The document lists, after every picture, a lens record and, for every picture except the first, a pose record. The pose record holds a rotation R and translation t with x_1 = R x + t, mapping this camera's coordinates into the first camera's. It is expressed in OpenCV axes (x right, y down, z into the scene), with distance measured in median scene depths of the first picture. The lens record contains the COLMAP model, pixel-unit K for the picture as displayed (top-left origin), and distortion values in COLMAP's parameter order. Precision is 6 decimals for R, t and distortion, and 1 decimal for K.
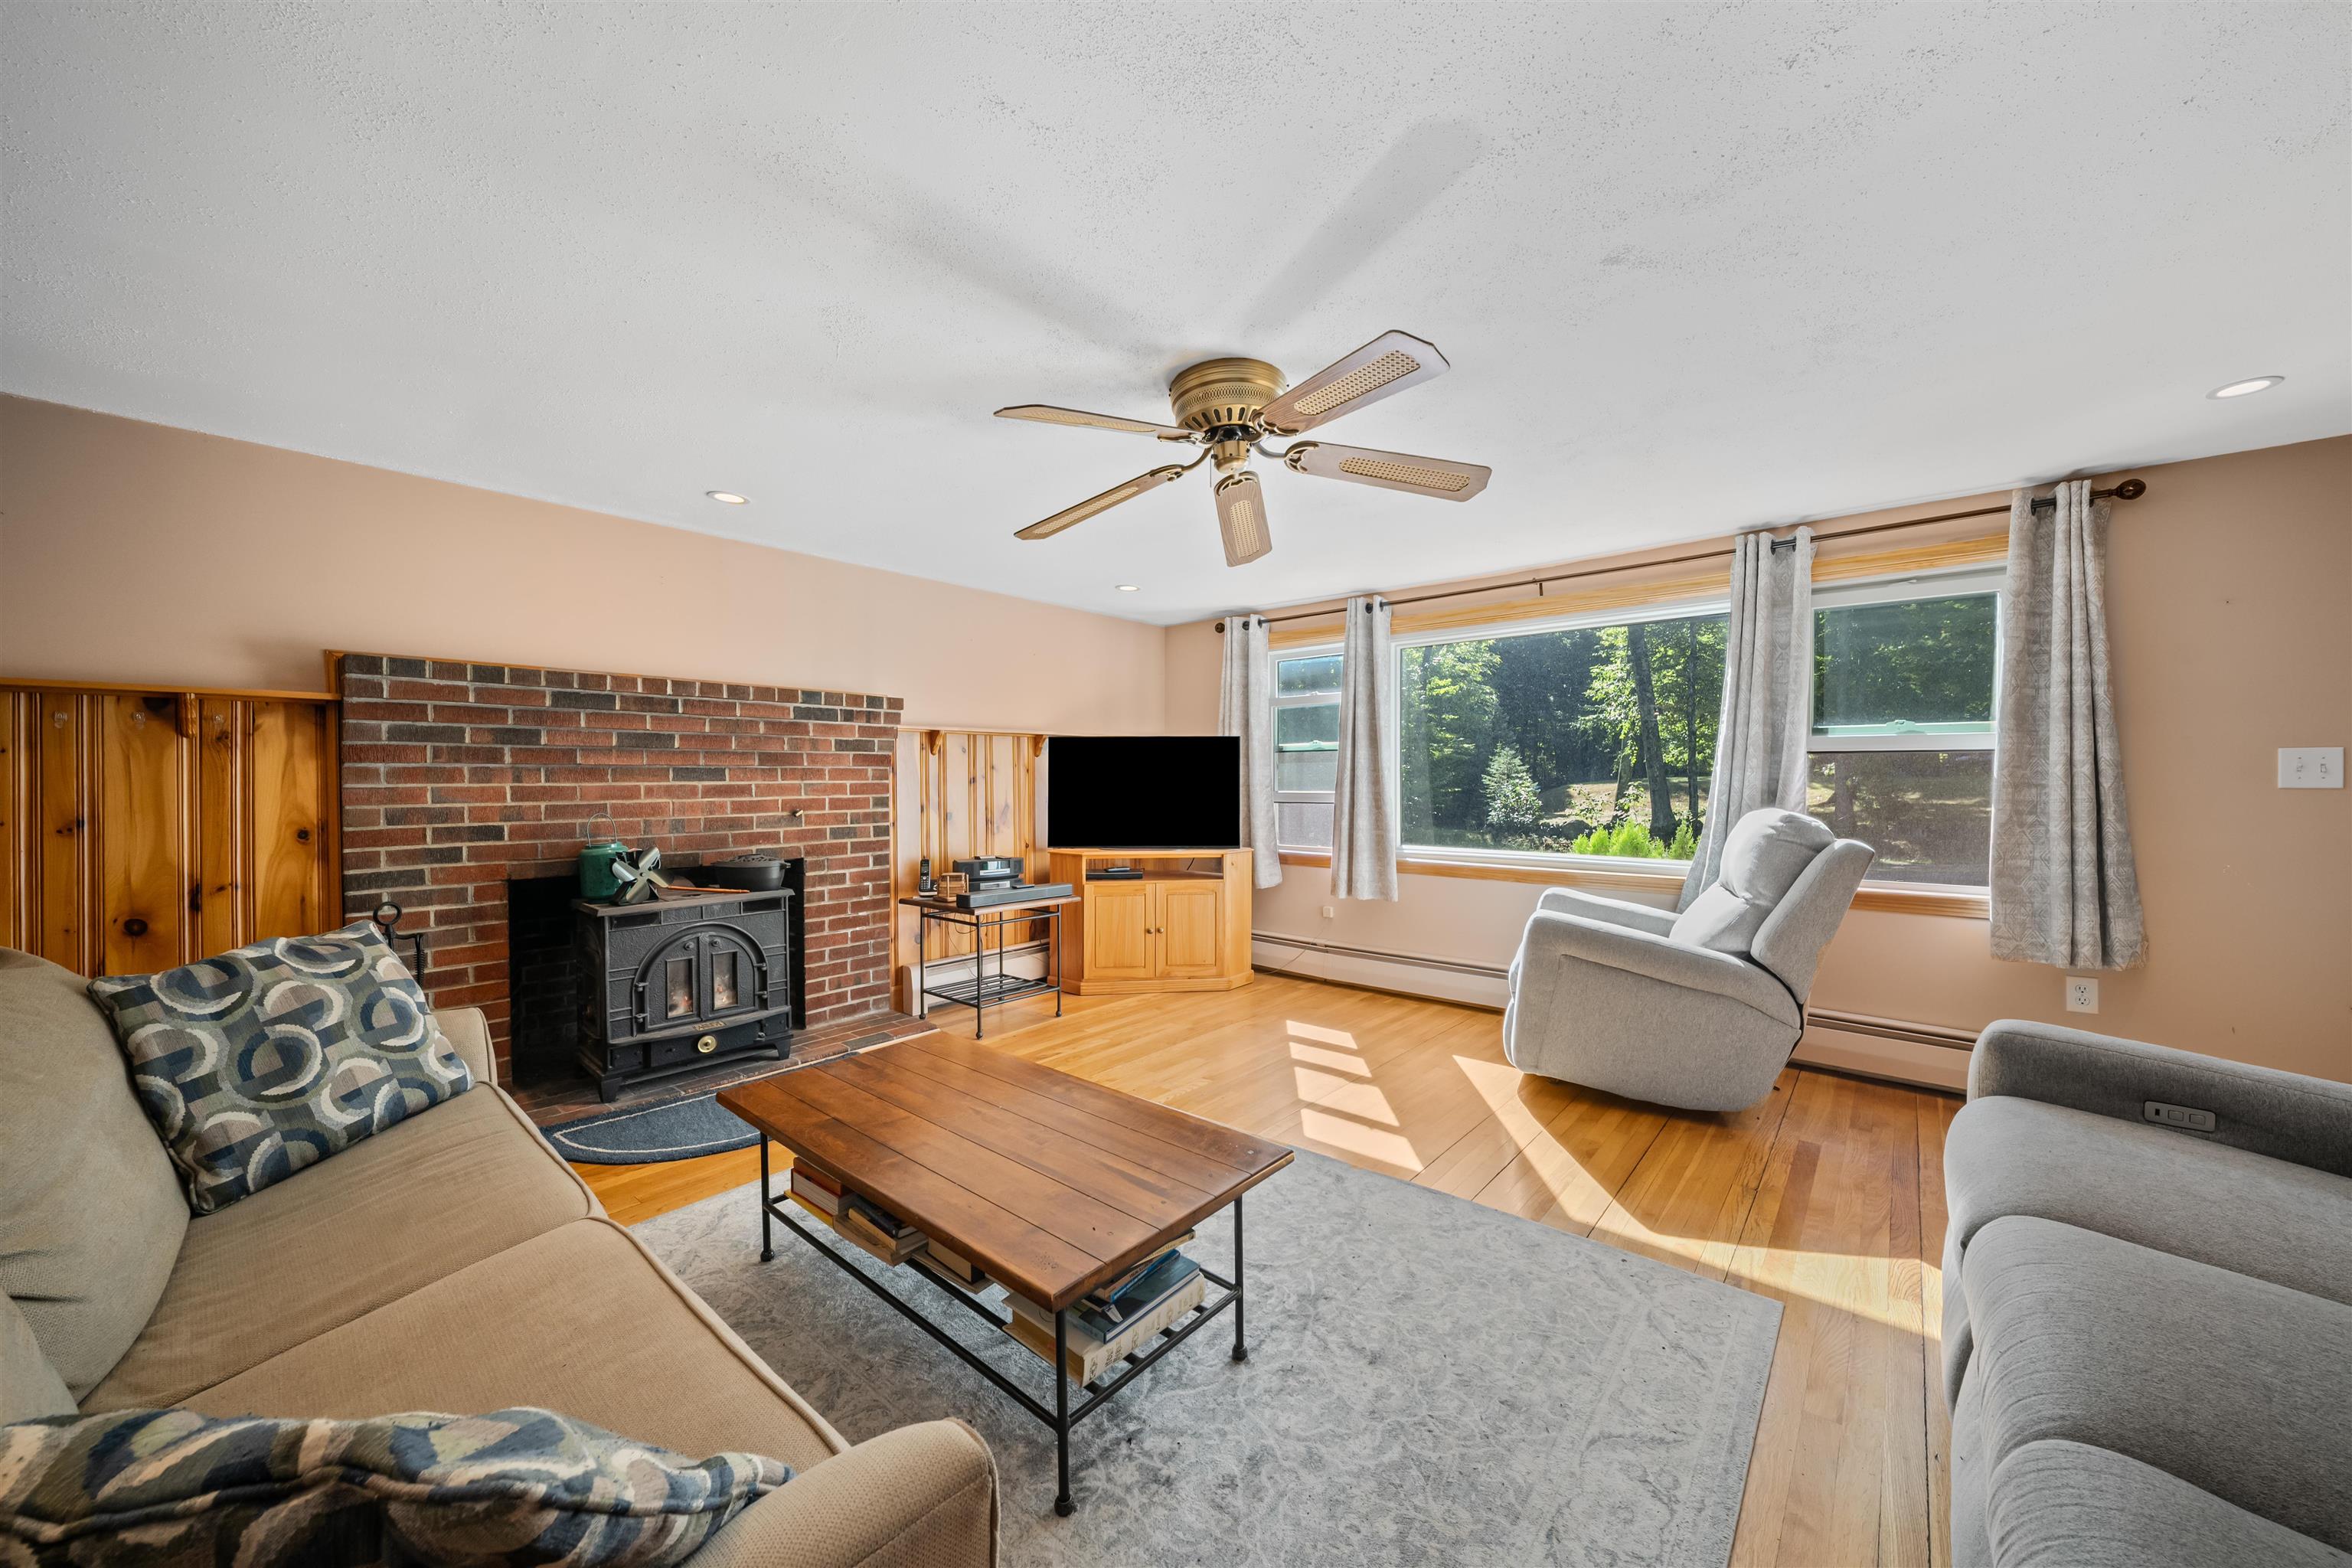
lens RADIAL K [[836.2, 0, 1189.3], [0, 836.2, 778.5], [0, 0, 1]] dist [0.006535, -0.004797]
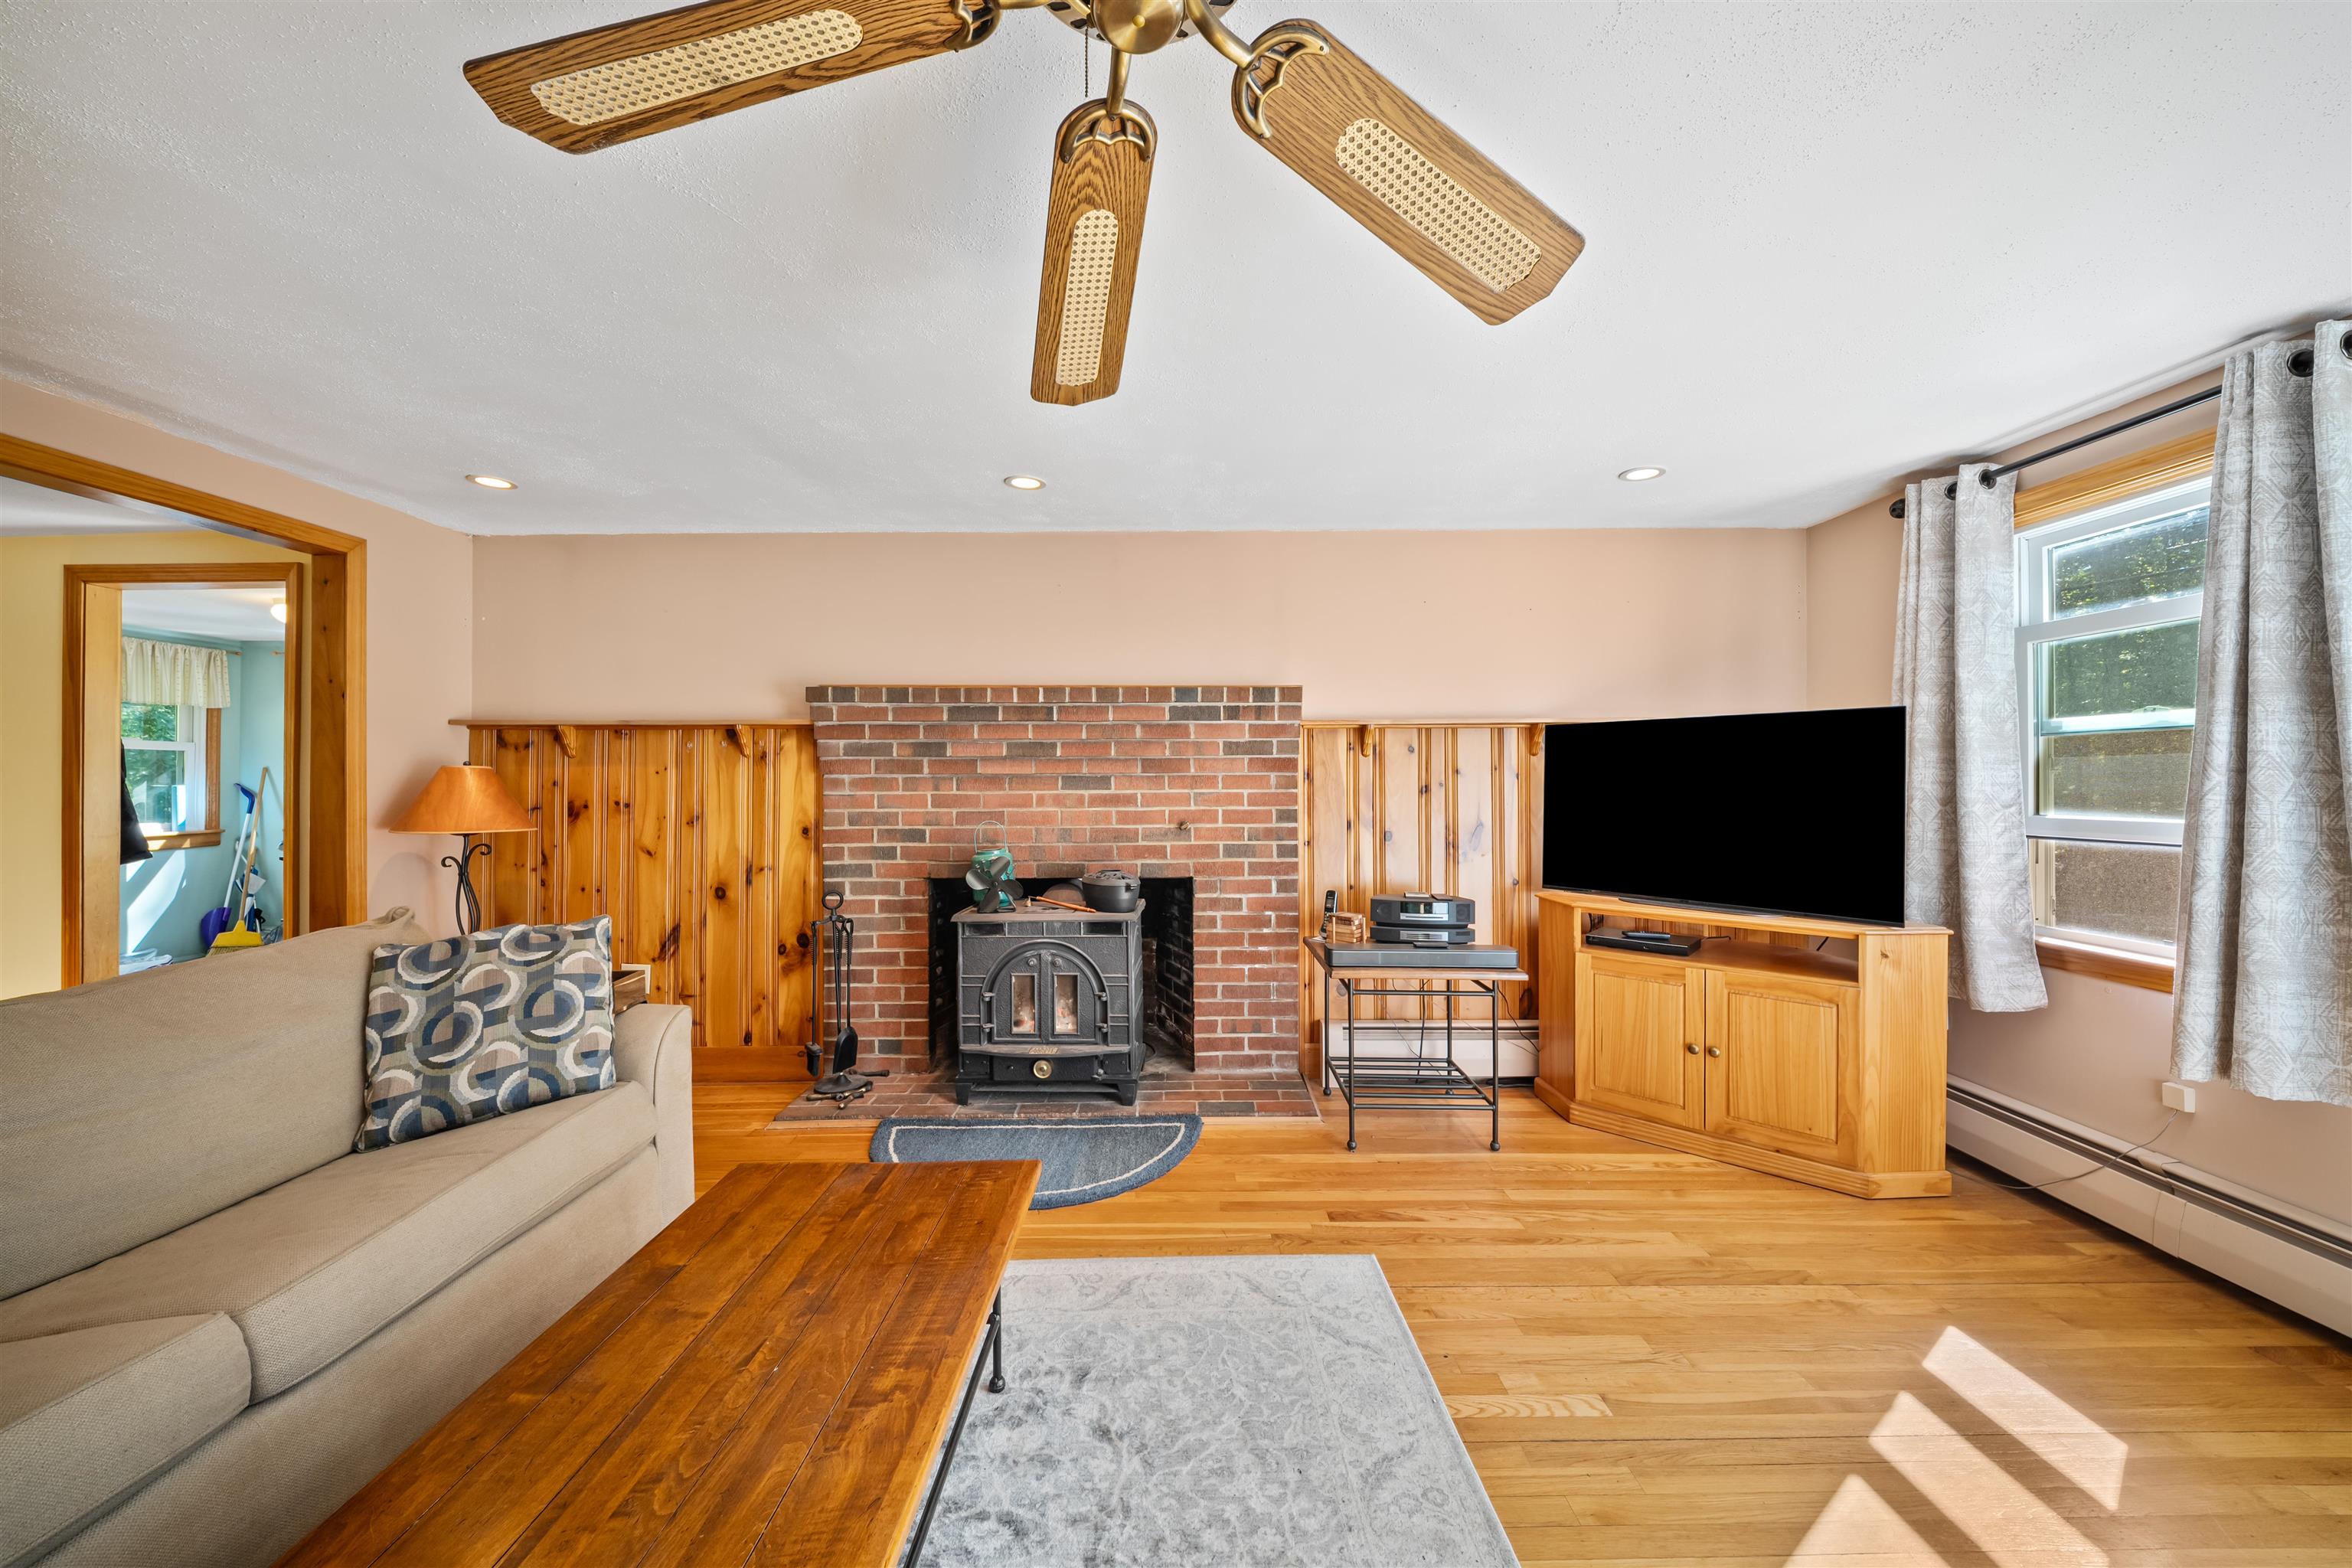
lens RADIAL K [[836.2, 0, 1185.0], [0, 836.2, 776.6], [0, 0, 1]] dist [0.006535, -0.004797]
pose [[0.655719, -0.003183, -0.754999, 0.212836], [0.000324, 0.999992, -0.003934, -0.007913], [0.755005, 0.002335, 0.655715, 0.445140]]
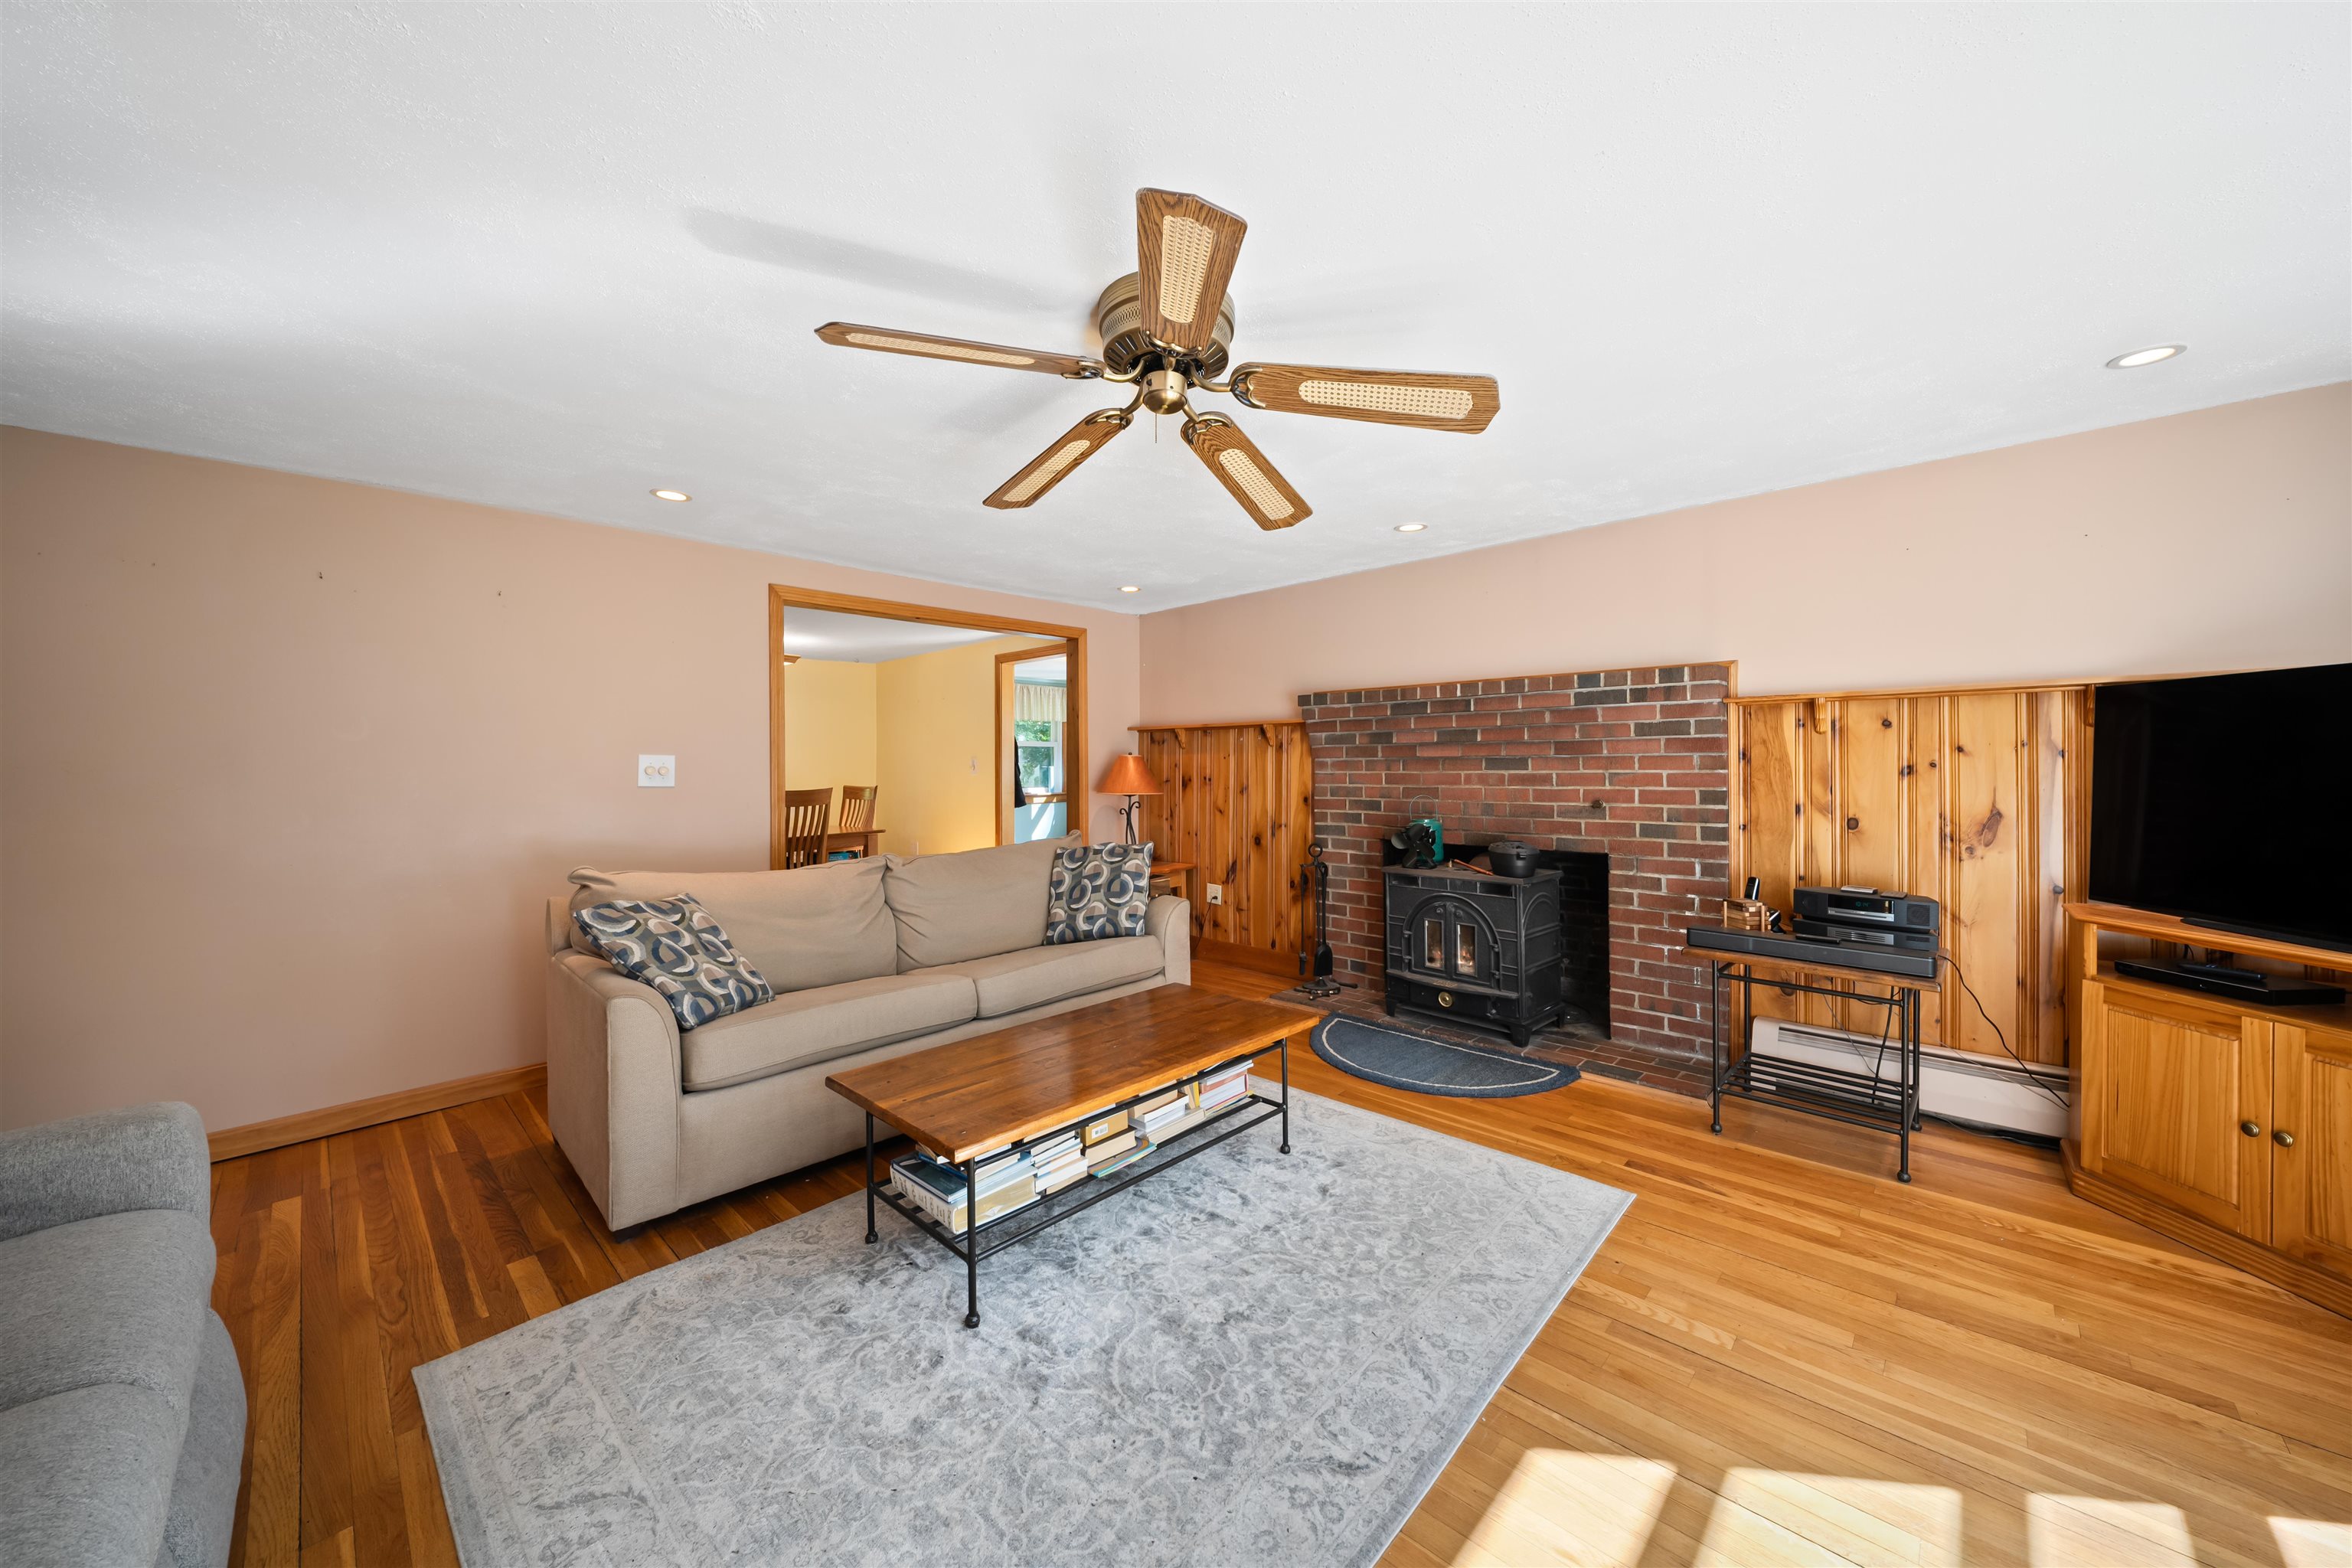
lens RADIAL K [[836.2, 0, 1184.0], [0, 836.2, 760.2], [0, 0, 1]] dist [0.006535, -0.004797]
pose [[-0.052103, -0.003005, -0.998637, 0.519945], [0.005468, 0.999980, -0.003295, -0.008095], [0.998627, -0.005632, -0.052085, 0.622385]]
